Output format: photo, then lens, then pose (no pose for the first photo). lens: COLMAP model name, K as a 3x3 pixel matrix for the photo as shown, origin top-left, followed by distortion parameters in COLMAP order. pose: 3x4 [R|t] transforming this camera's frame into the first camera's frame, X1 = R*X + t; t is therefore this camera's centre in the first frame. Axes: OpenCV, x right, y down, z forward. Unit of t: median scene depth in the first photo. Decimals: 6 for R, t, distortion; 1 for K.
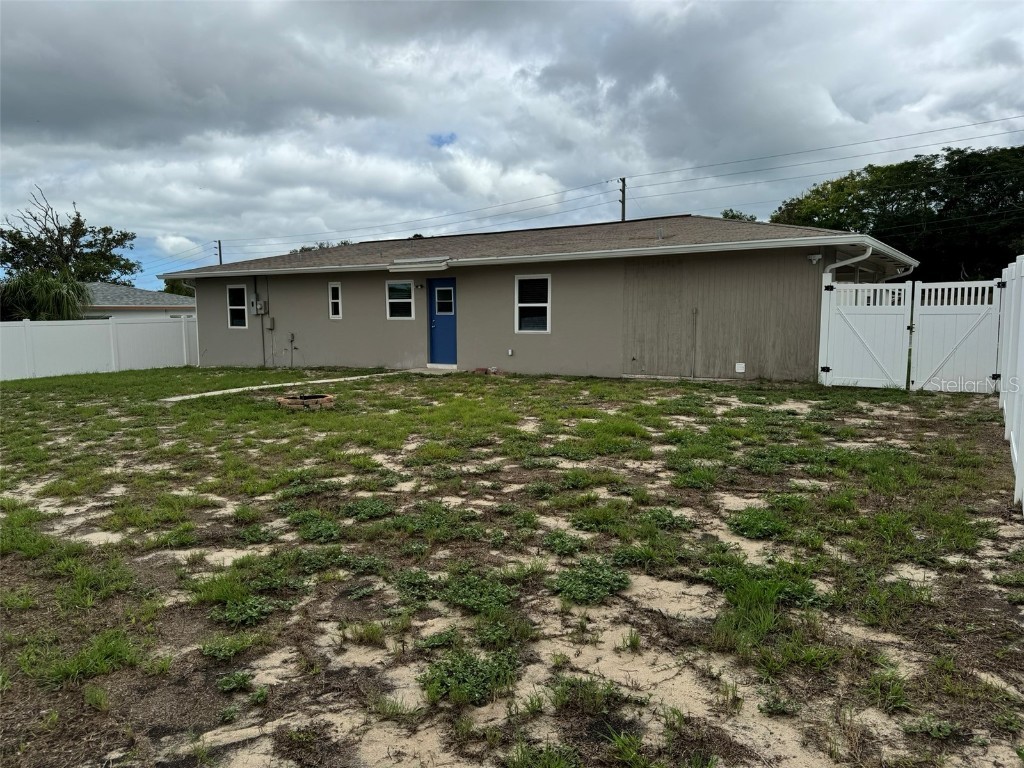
lens RADIAL K [[712.9, 0, 512.0], [0, 712.9, 384.0], [0, 0, 1]] dist [0.072825, -0.084327]
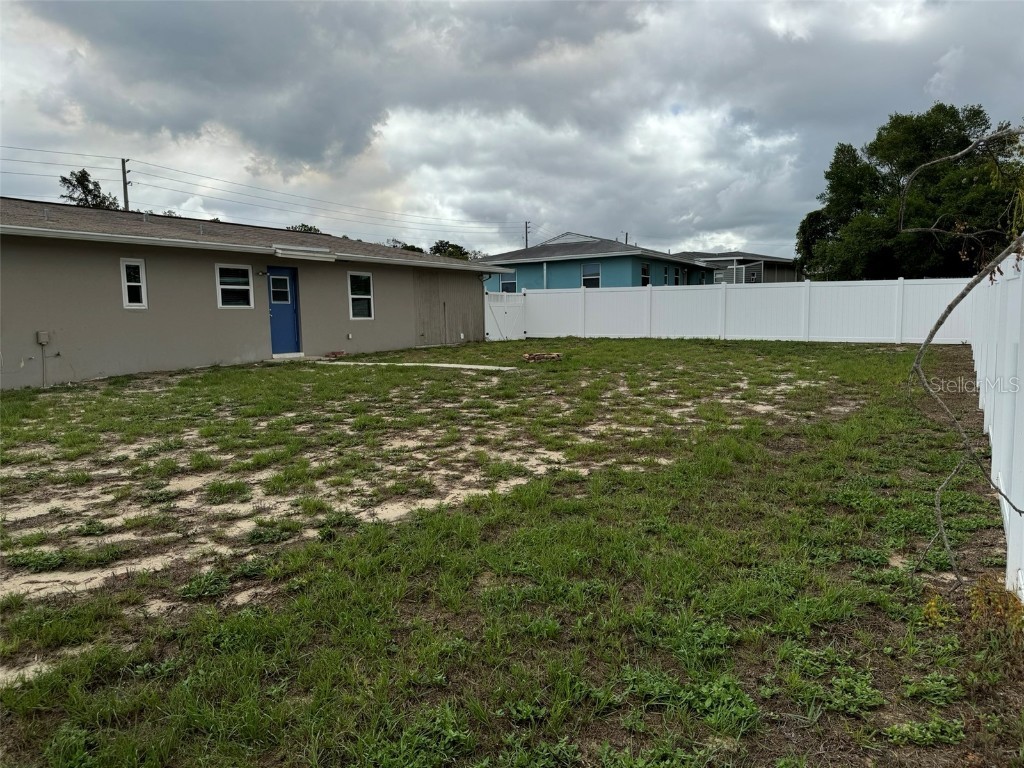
lens RADIAL K [[707.9, 0, 513.2], [0, 707.9, 370.0], [0, 0, 1]] dist [0.114898, -0.134851]
pose [[-0.009258, -0.086891, 0.996175, -1.098549], [0.096100, 0.991529, 0.087379, -0.062171], [-0.995329, 0.096541, -0.000830, 0.689952]]
